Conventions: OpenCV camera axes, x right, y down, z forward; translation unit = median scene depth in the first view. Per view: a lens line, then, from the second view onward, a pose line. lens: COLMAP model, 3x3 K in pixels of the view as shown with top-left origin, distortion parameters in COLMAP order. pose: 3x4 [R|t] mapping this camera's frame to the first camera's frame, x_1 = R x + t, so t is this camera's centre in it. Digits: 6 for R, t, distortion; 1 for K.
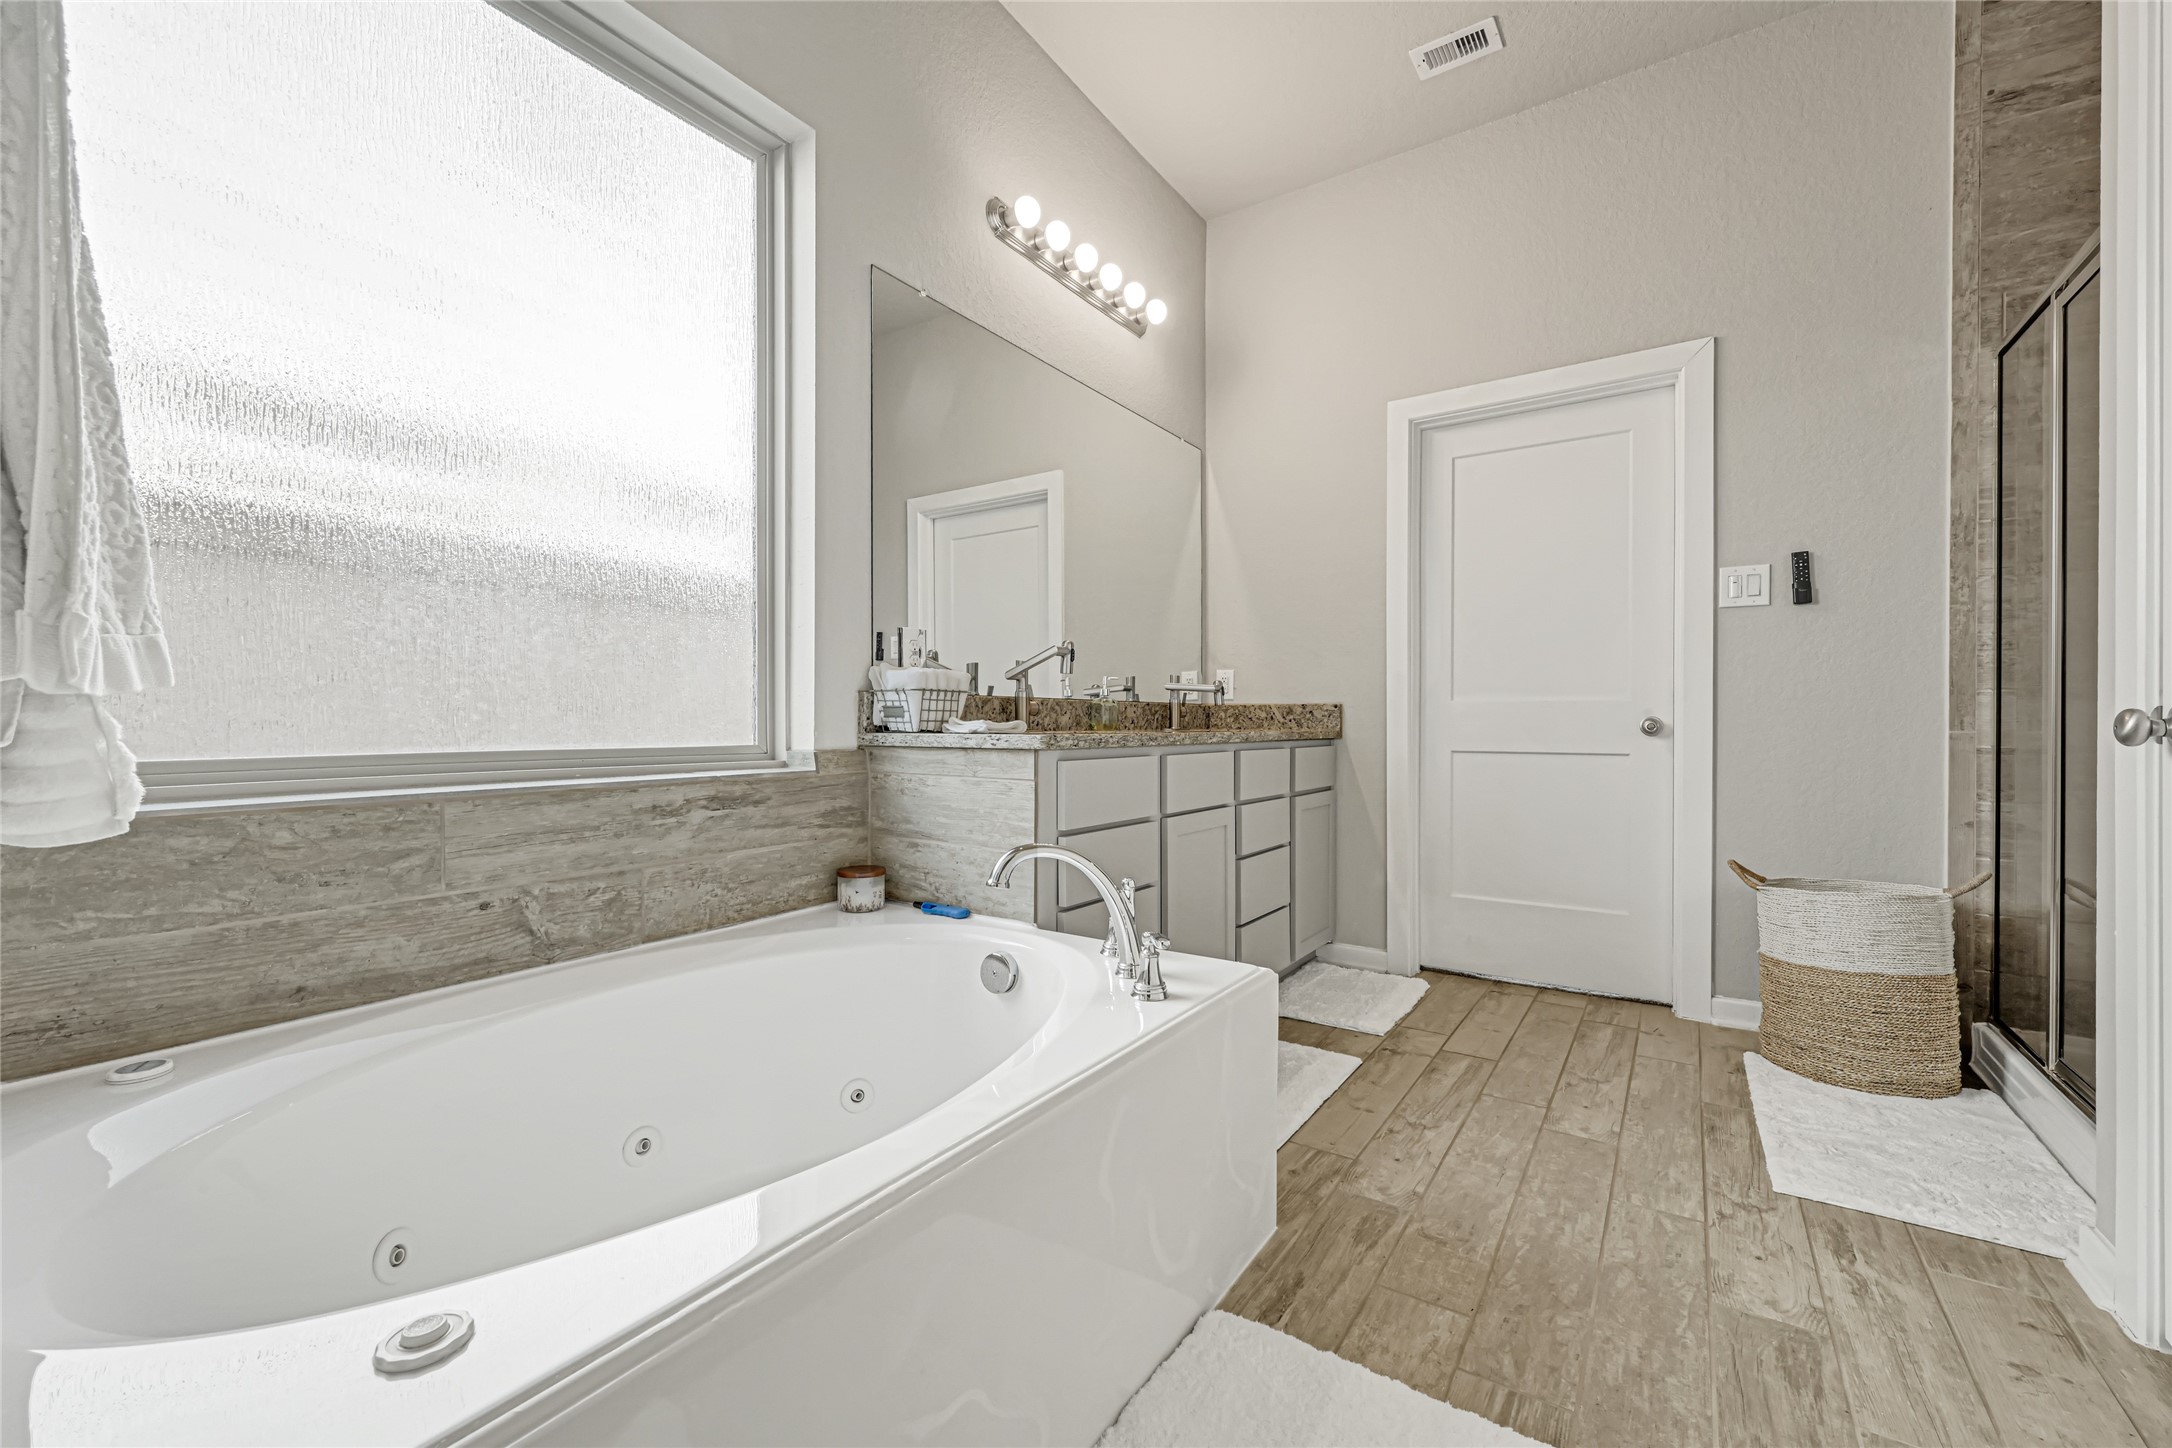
lens RADIAL K [[877.9, 0, 1091.4], [0, 877.9, 727.2], [0, 0, 1]] dist [0.001415, 0.000054]
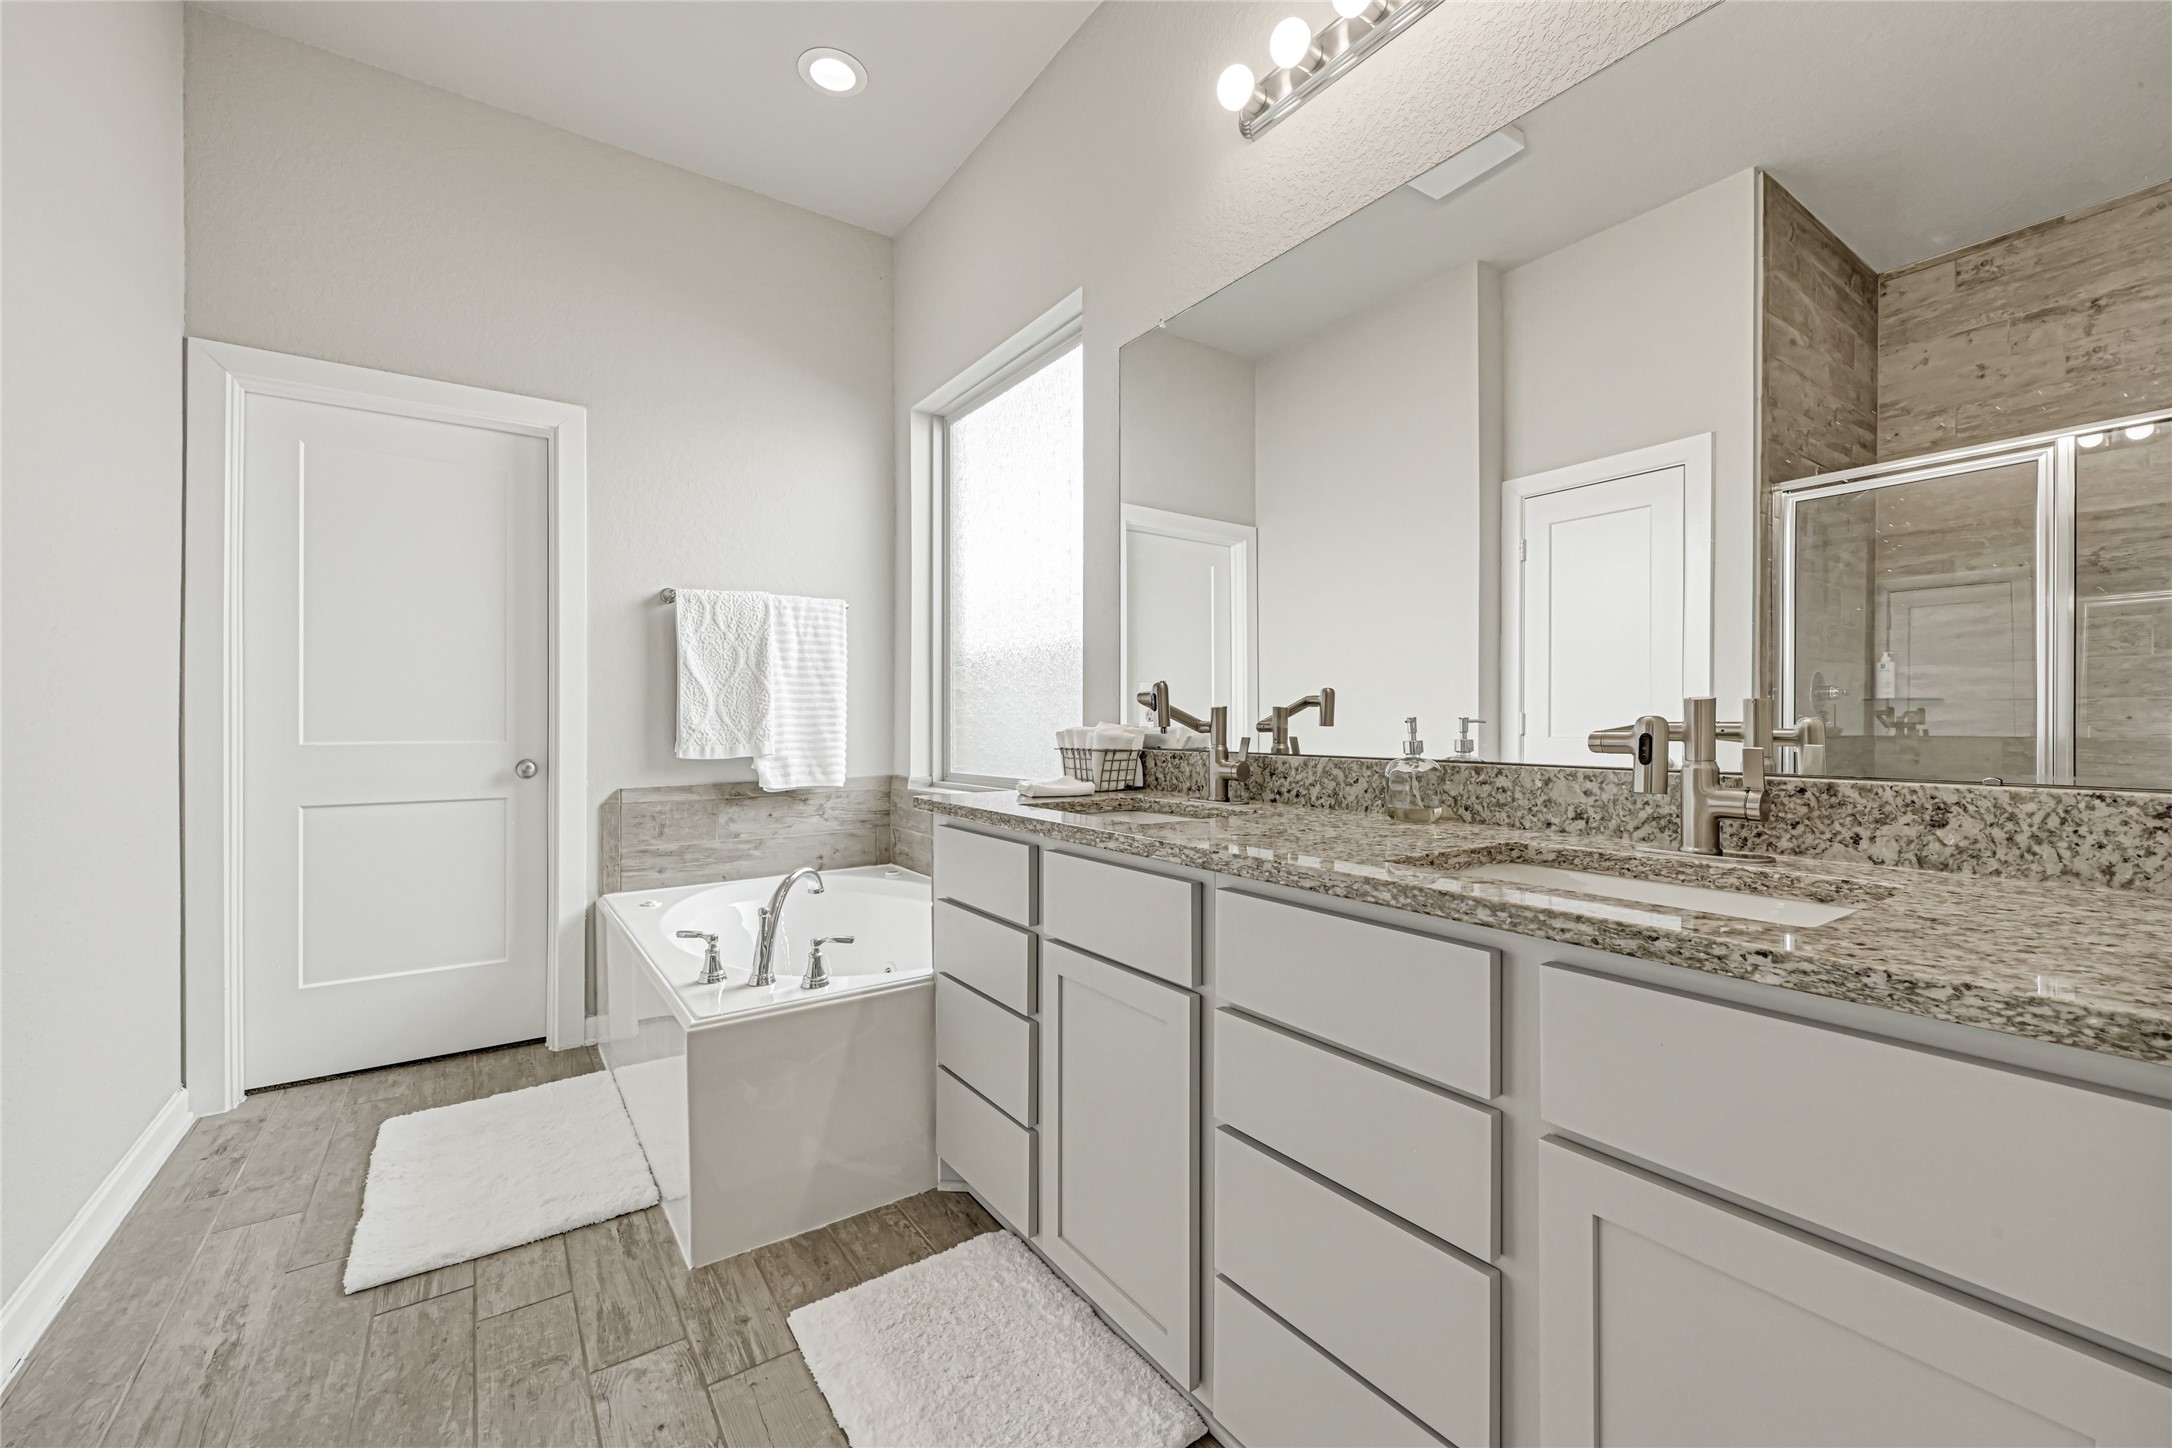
lens RADIAL K [[877.9, 0, 1092.2], [0, 877.9, 730.0], [0, 0, 1]] dist [0.001415, 0.000054]
pose [[-0.358081, 0.001856, -0.933689, 1.030436], [-0.000275, 0.999998, 0.002094, -0.092097], [0.933690, 0.001007, -0.358080, 1.831213]]
